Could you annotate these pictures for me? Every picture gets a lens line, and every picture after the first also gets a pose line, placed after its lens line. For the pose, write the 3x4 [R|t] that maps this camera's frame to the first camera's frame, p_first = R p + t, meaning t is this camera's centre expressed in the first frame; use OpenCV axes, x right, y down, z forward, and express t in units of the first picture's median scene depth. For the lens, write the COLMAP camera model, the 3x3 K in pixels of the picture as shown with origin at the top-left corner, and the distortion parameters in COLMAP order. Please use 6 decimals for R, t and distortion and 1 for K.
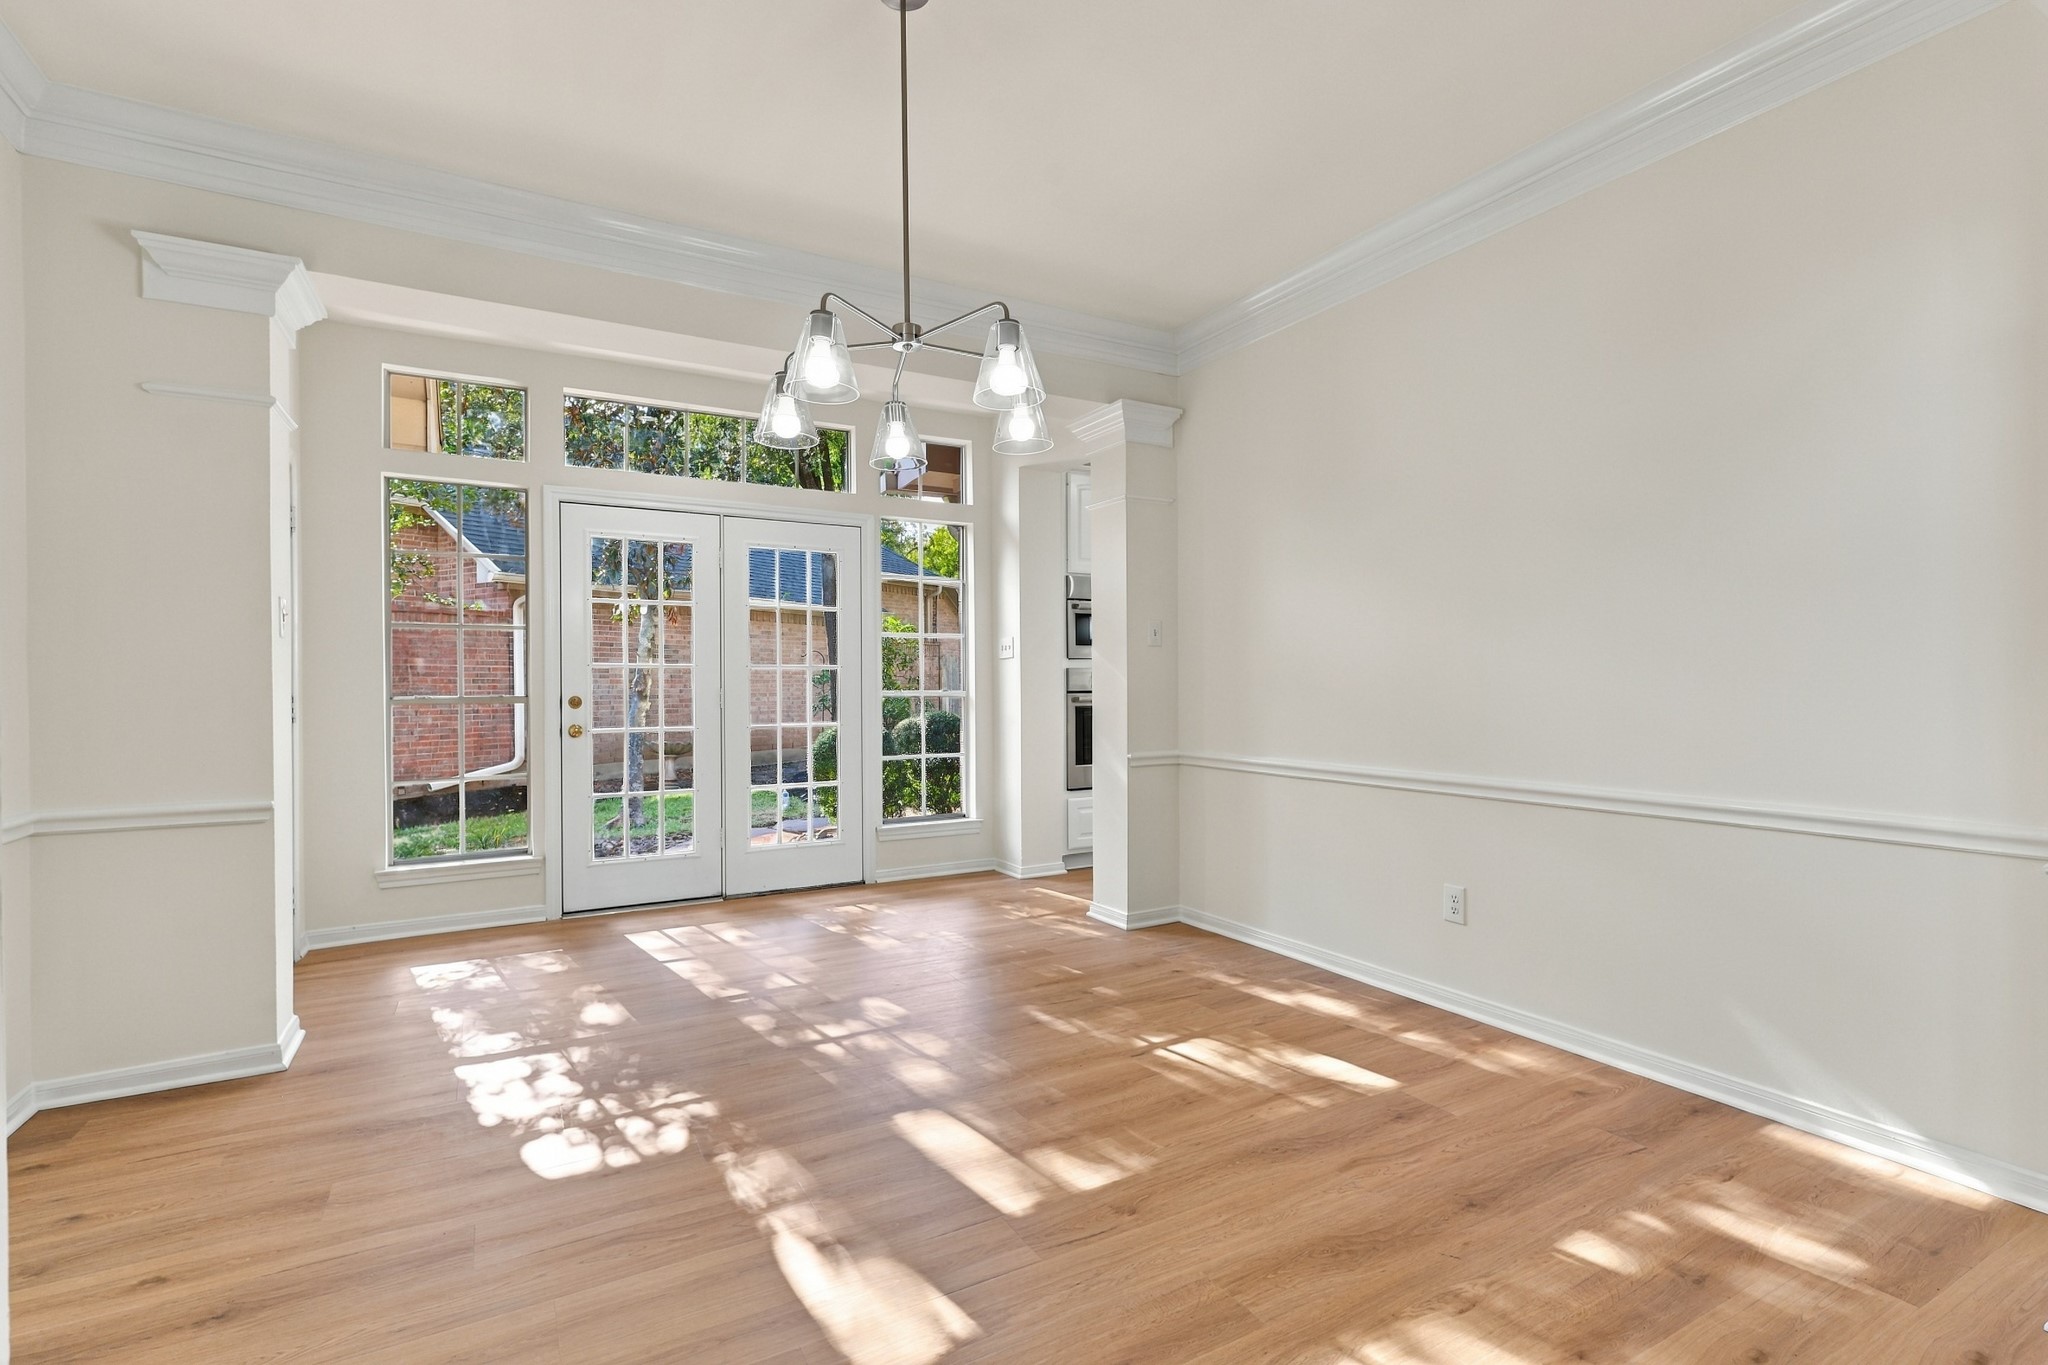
lens RADIAL K [[961.8, 0, 1023.6], [0, 961.8, 694.8], [0, 0, 1]] dist [0.000471, 0.000034]
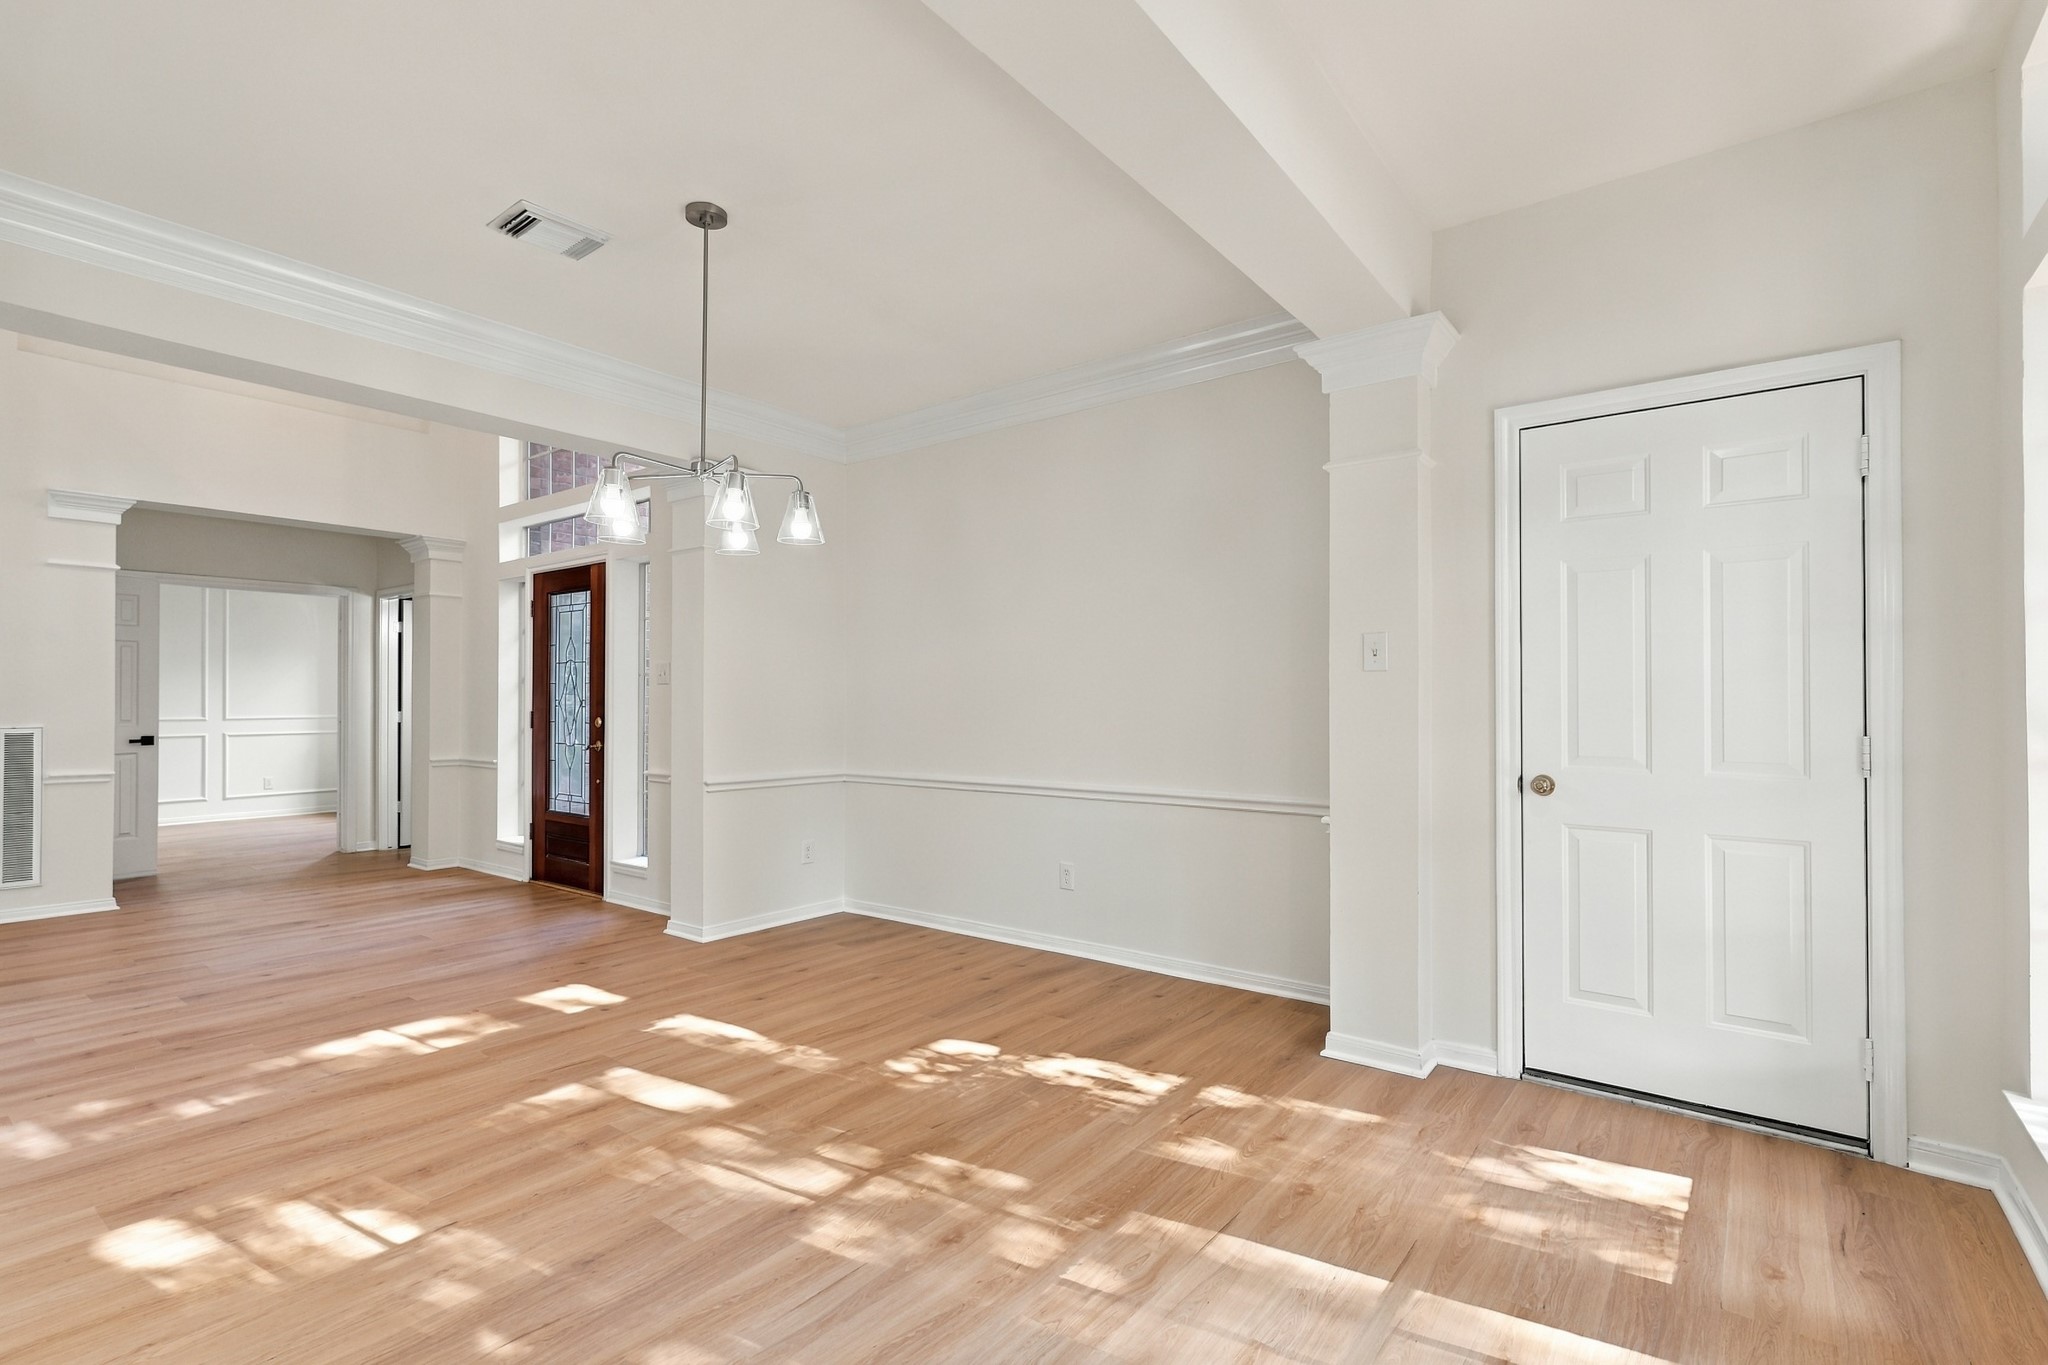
lens RADIAL K [[956.9, 0, 1025.3], [0, 956.9, 685.9], [0, 0, 1]] dist [0.004712, -0.000246]
pose [[-0.921657, 0.006332, -0.387953, -0.014818], [0.007538, 0.999970, -0.001586, -0.053325], [0.387932, -0.004386, -0.921678, 2.202715]]
